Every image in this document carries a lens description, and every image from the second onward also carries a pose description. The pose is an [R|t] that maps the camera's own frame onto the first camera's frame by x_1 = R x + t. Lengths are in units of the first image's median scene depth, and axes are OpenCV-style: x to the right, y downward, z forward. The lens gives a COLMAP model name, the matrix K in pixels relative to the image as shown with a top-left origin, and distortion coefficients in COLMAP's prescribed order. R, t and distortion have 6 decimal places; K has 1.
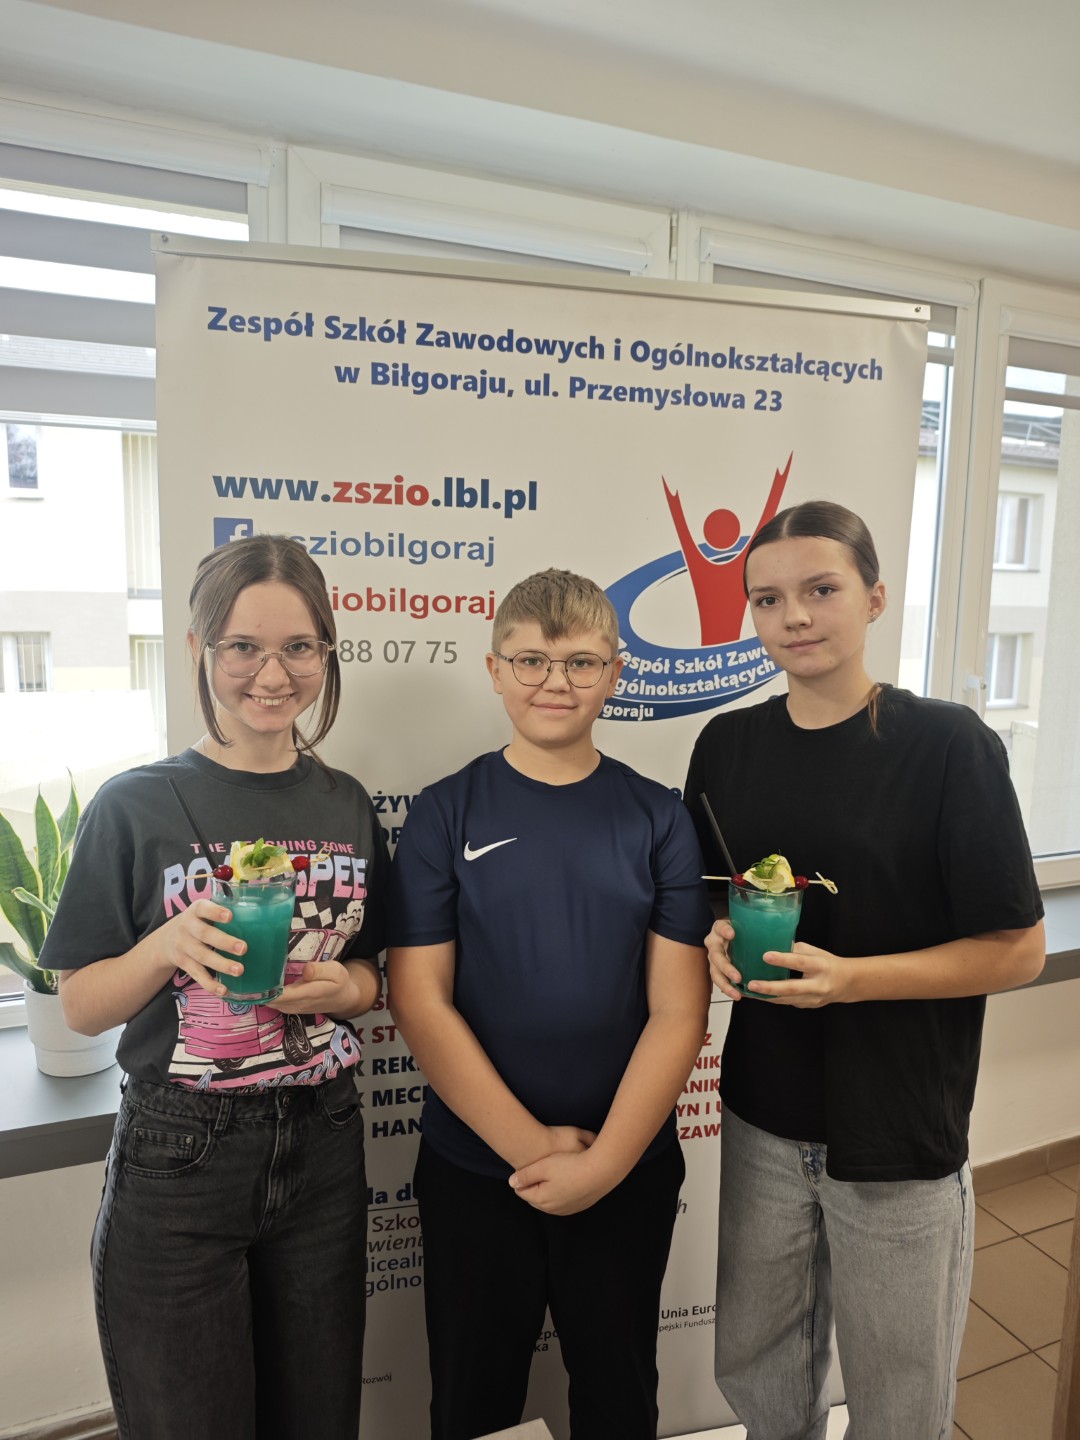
lens RADIAL K [[967.4, 0, 551.8], [0, 967.4, 726.6], [0, 0, 1]] dist [0.039104, -0.089199]
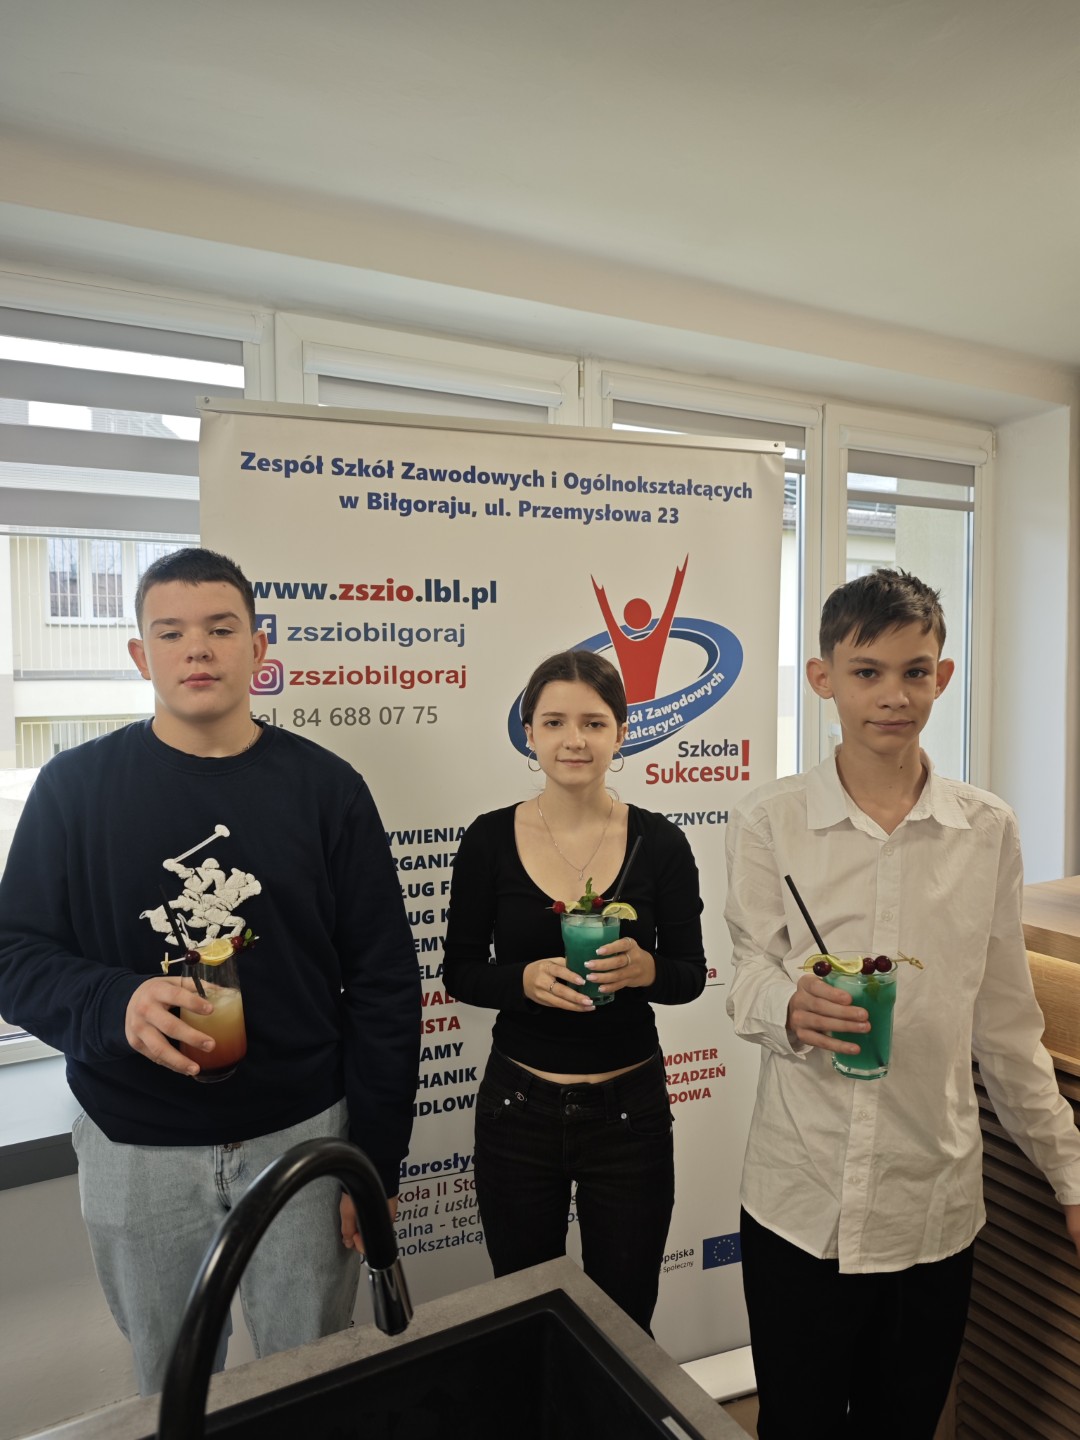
lens RADIAL K [[961.3, 0, 540.0], [0, 961.3, 720.0], [0, 0, 1]] dist [0.074411, -0.166882]
pose [[0.993803, -0.032533, 0.106284, -0.098929], [0.040609, 0.996377, -0.074723, 0.029040], [-0.103468, 0.078576, 0.991524, -0.256315]]
